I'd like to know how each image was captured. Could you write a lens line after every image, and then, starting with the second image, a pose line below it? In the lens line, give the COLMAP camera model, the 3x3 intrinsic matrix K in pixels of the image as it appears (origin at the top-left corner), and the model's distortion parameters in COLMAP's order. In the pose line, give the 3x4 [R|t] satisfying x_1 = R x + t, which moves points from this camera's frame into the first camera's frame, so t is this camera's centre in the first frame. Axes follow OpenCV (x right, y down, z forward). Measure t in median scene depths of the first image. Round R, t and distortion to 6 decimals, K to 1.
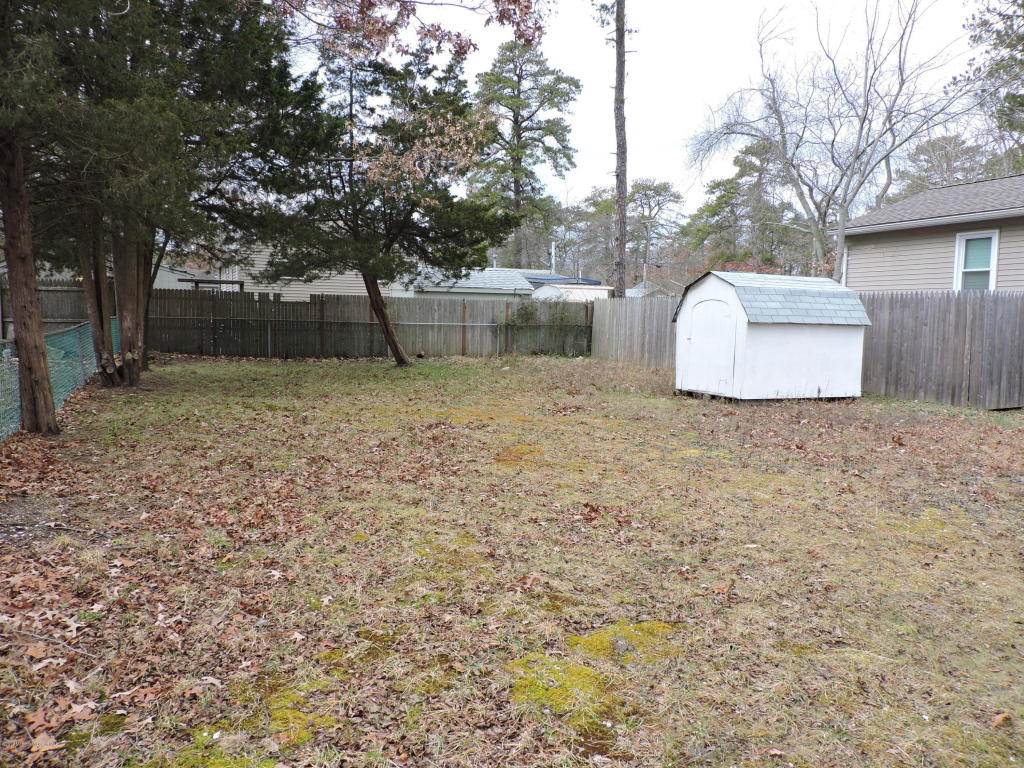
lens RADIAL K [[728.0, 0, 513.8], [0, 728.0, 378.1], [0, 0, 1]] dist [-0.009137, -0.000899]
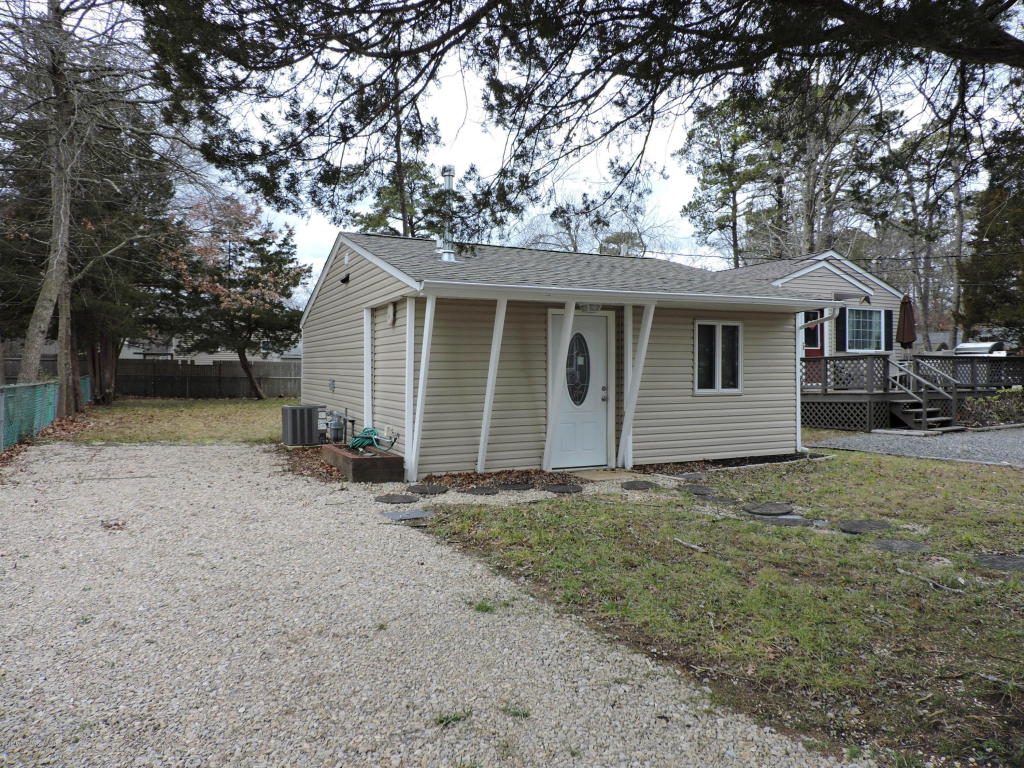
lens RADIAL K [[728.0, 0, 517.1], [0, 728.0, 383.8], [0, 0, 1]] dist [-0.009137, -0.000899]
pose [[0.999068, -0.010882, 0.041760, 0.358775], [0.013878, 0.997297, -0.072147, 0.071228], [-0.040862, 0.072659, 0.996519, -0.718692]]
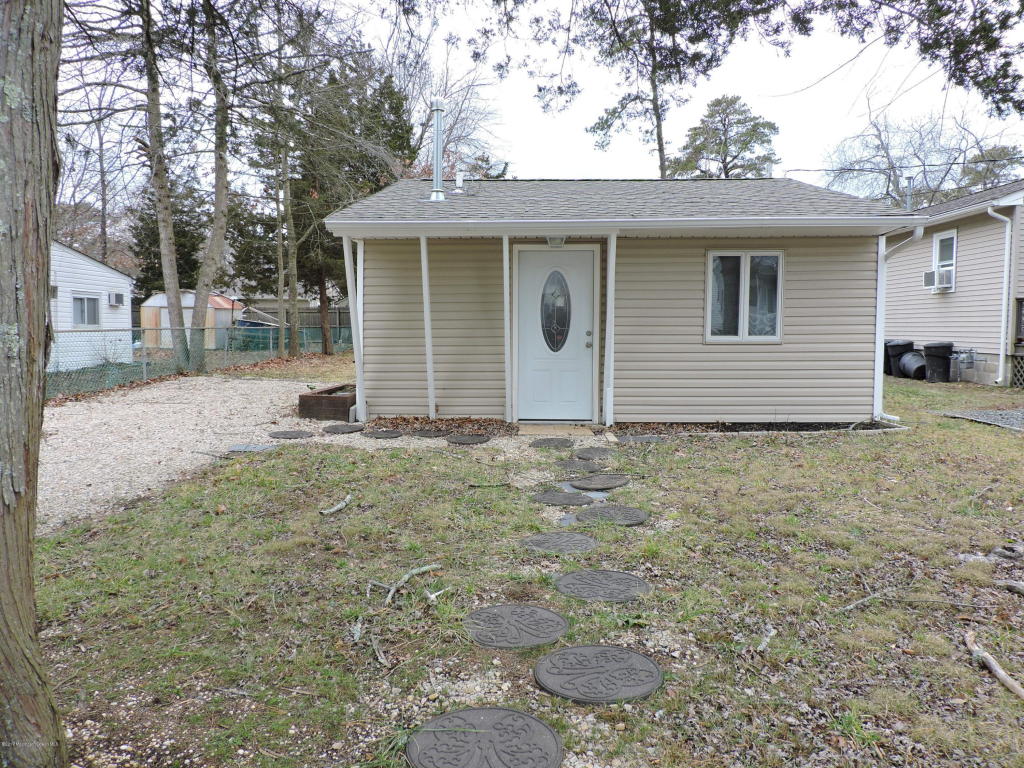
lens RADIAL K [[728.0, 0, 511.0], [0, 728.0, 382.8], [0, 0, 1]] dist [-0.009137, -0.000899]
pose [[0.896556, 0.027279, -0.442090, 0.616347], [-0.031254, 0.999510, -0.001708, 0.071359], [0.441827, 0.015348, 0.896969, -0.630776]]
